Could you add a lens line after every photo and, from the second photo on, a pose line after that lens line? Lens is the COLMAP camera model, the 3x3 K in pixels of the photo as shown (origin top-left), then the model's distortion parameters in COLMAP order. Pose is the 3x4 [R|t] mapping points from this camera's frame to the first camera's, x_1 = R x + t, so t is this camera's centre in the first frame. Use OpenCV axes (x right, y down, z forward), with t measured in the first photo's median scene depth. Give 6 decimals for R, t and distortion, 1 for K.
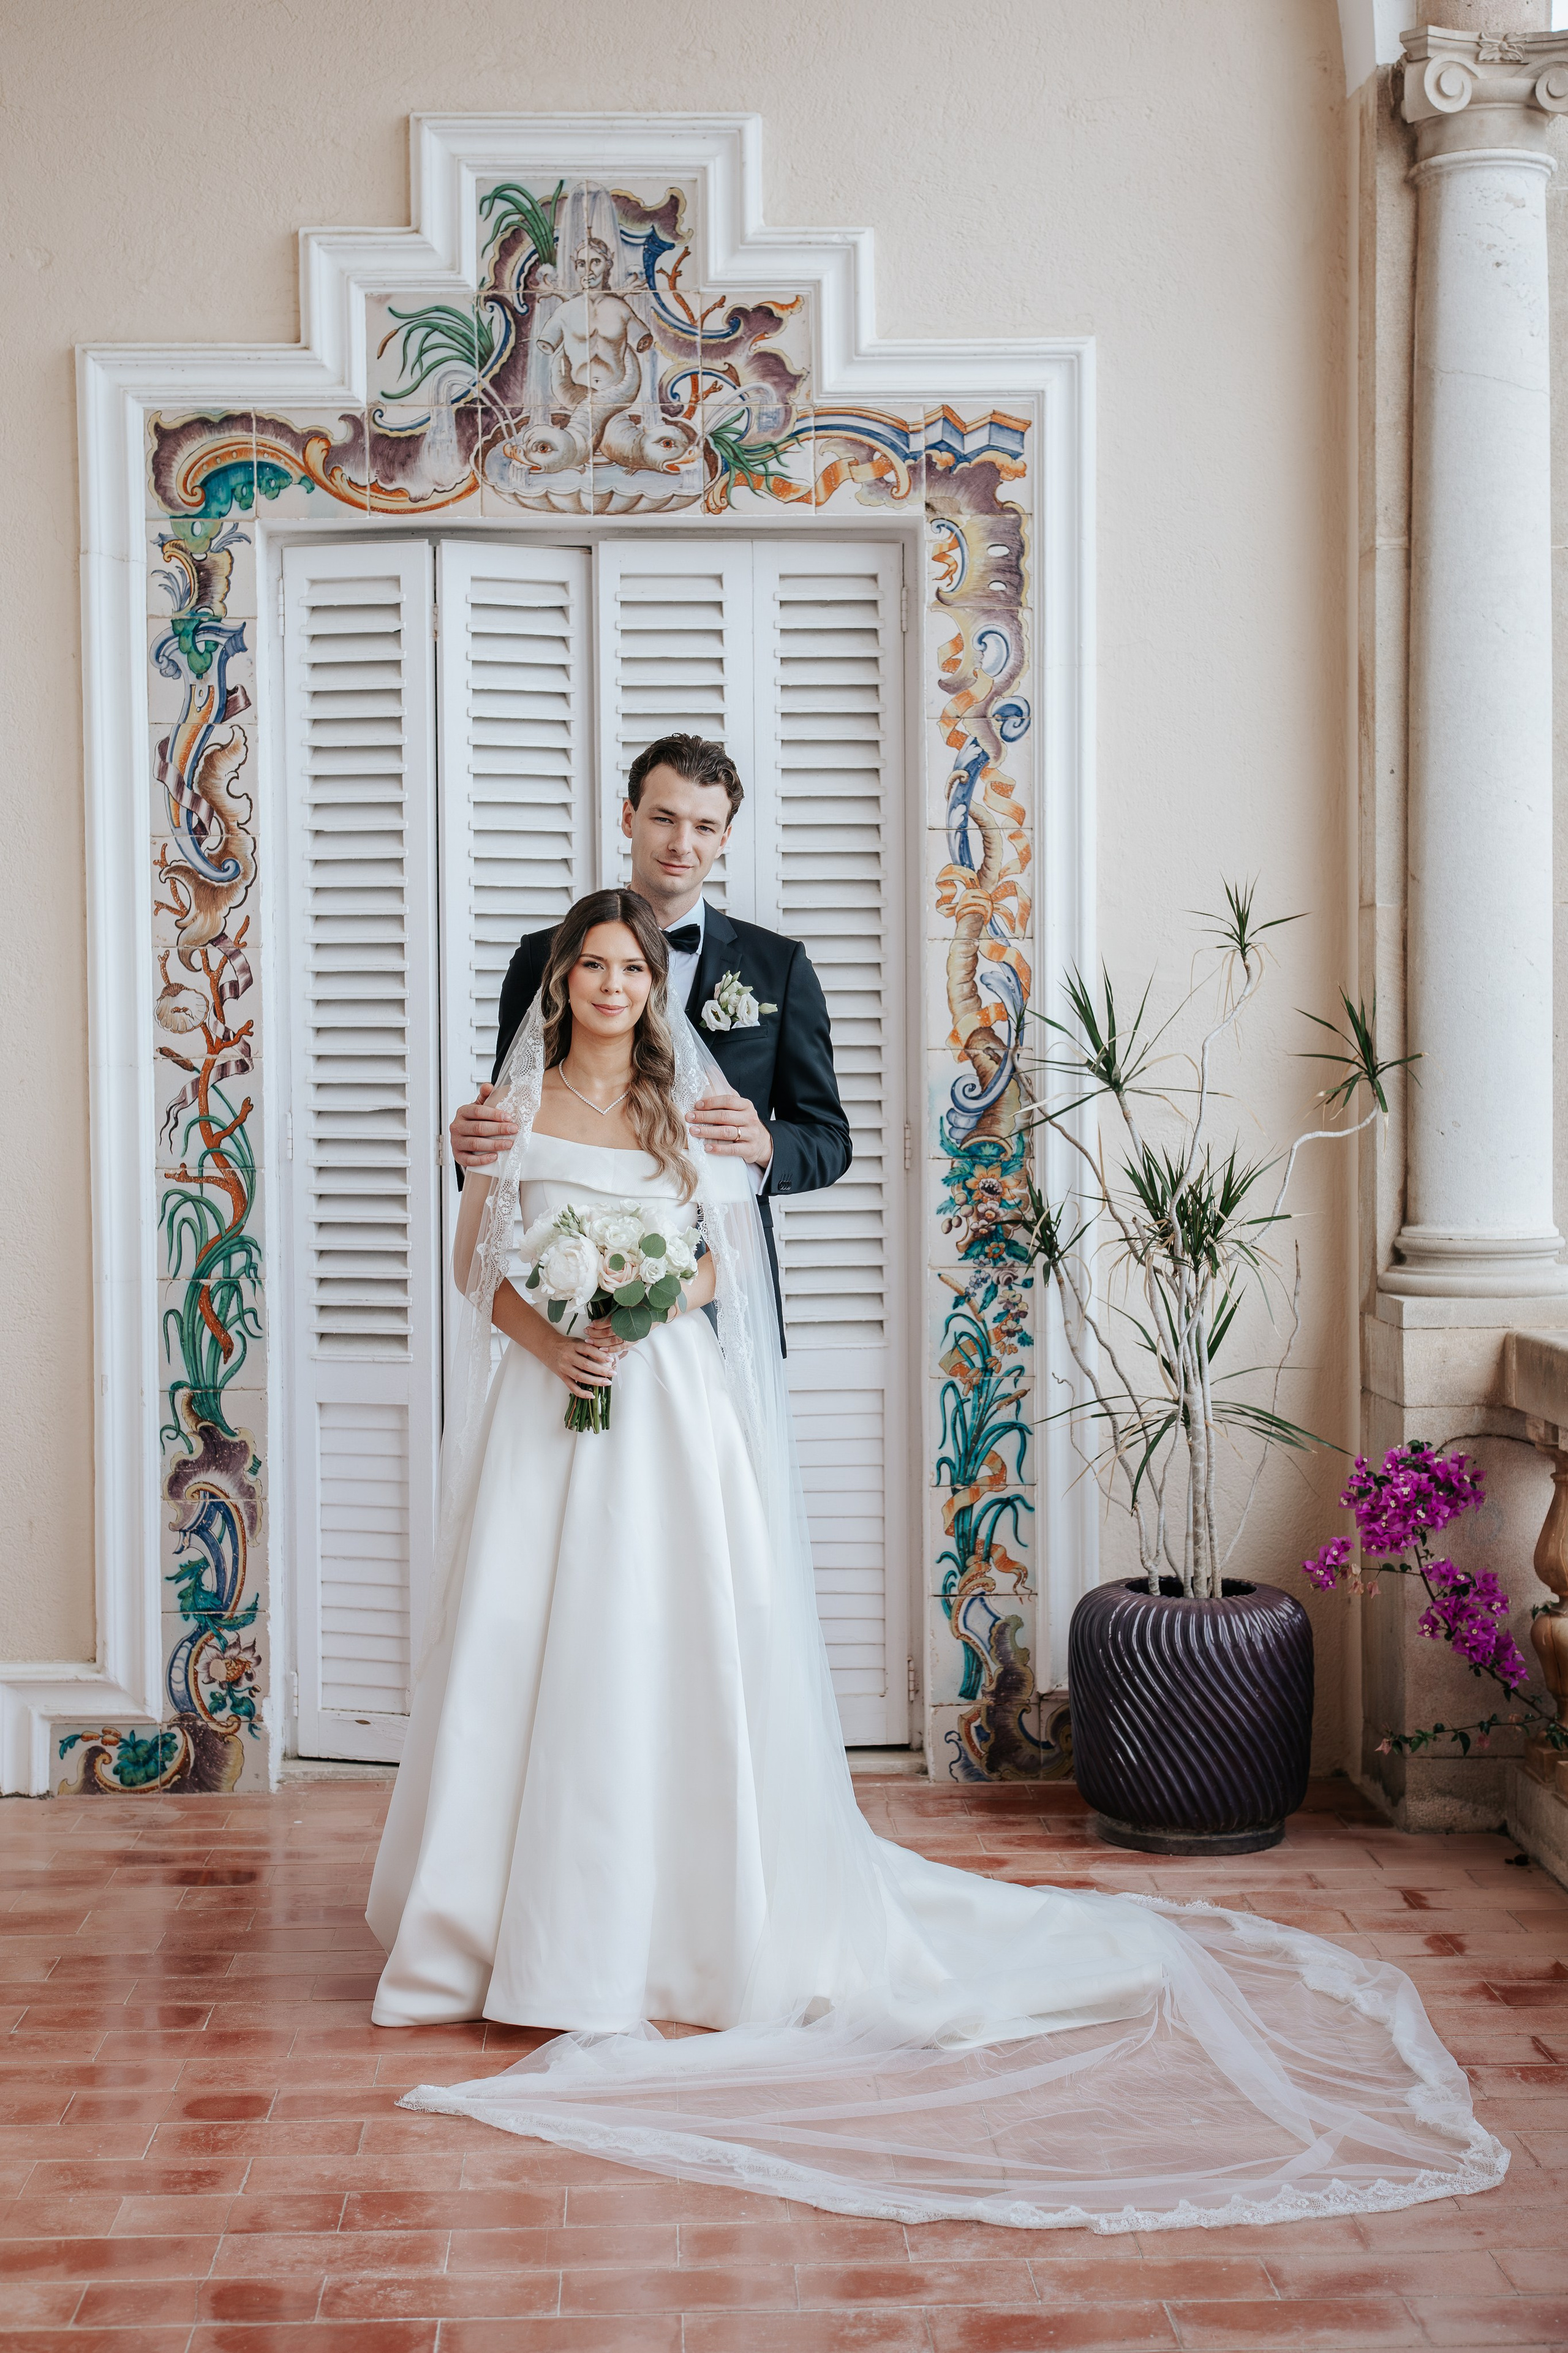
lens RADIAL K [[3315.9, 0, 815.8], [0, 3315.9, 1154.7], [0, 0, 1]] dist [0.038649, 0.000000]
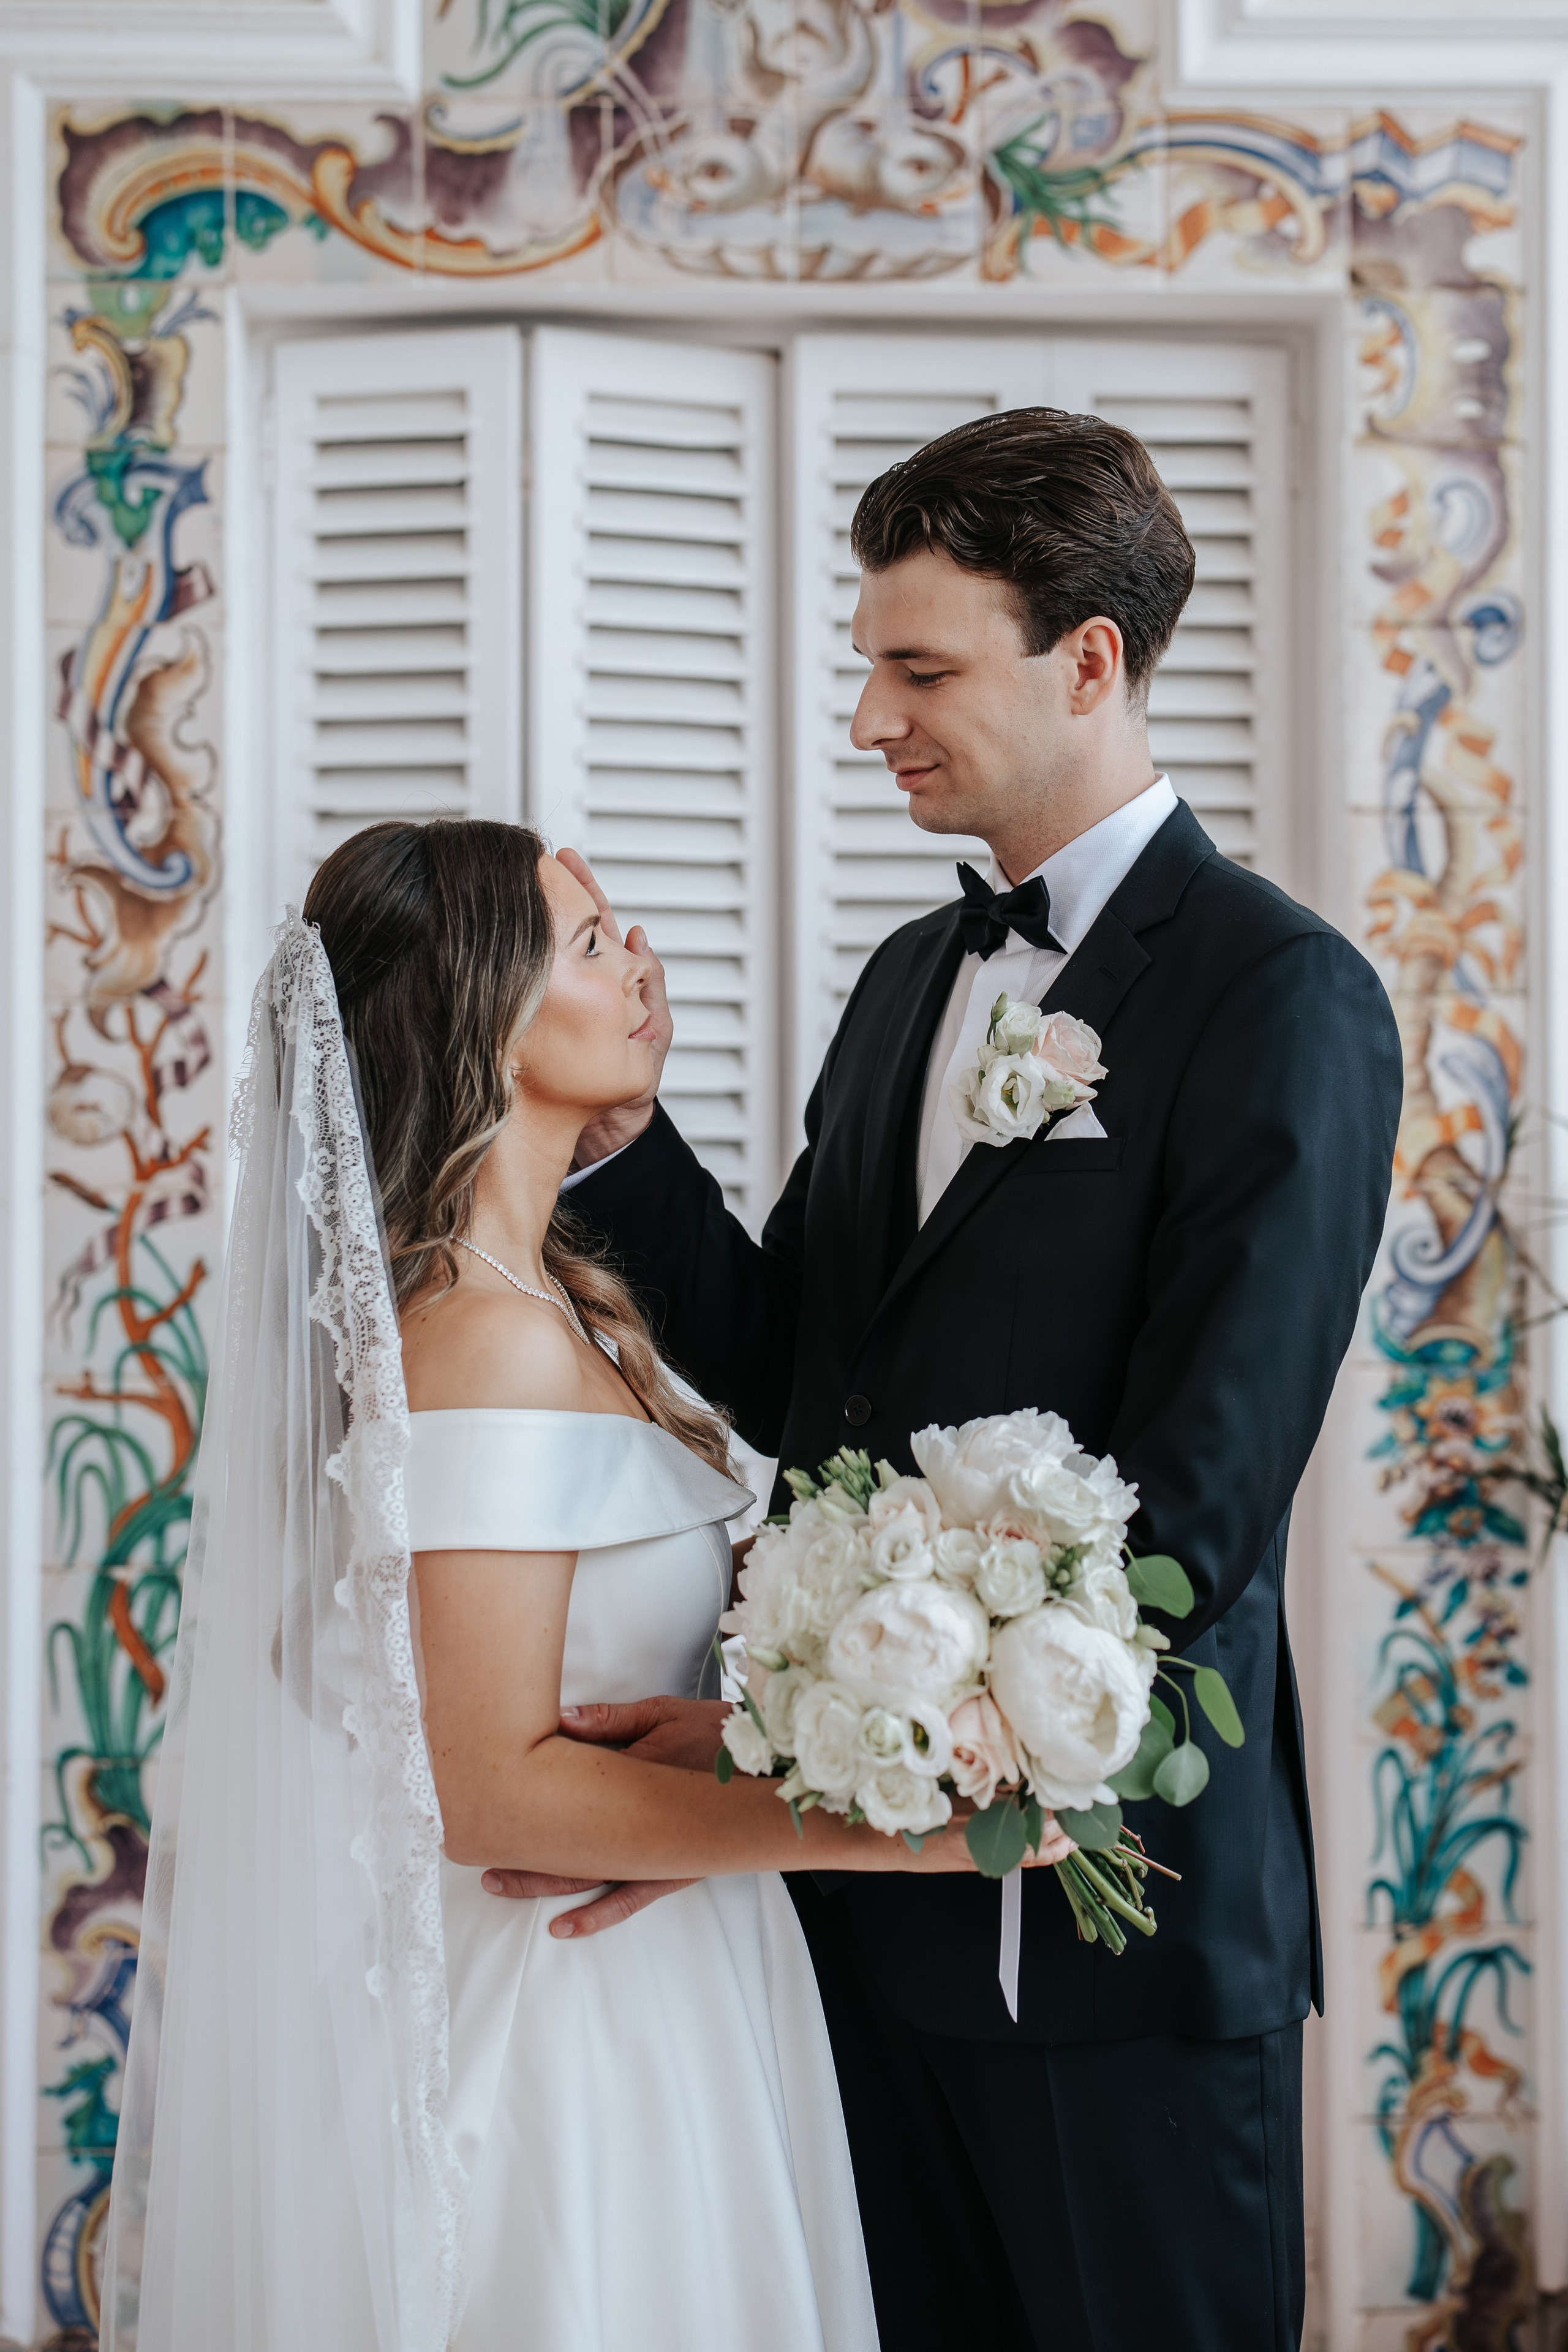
lens RADIAL K [[3314.8, 0, 803.9], [0, 3314.8, 1044.8], [0, 0, 1]] dist [0.038649, 0.000000]
pose [[0.999892, 0.006130, 0.013374, -0.072229], [-0.005315, 0.998177, -0.060121, -0.019934], [-0.013718, 0.060044, 0.998101, 0.409560]]
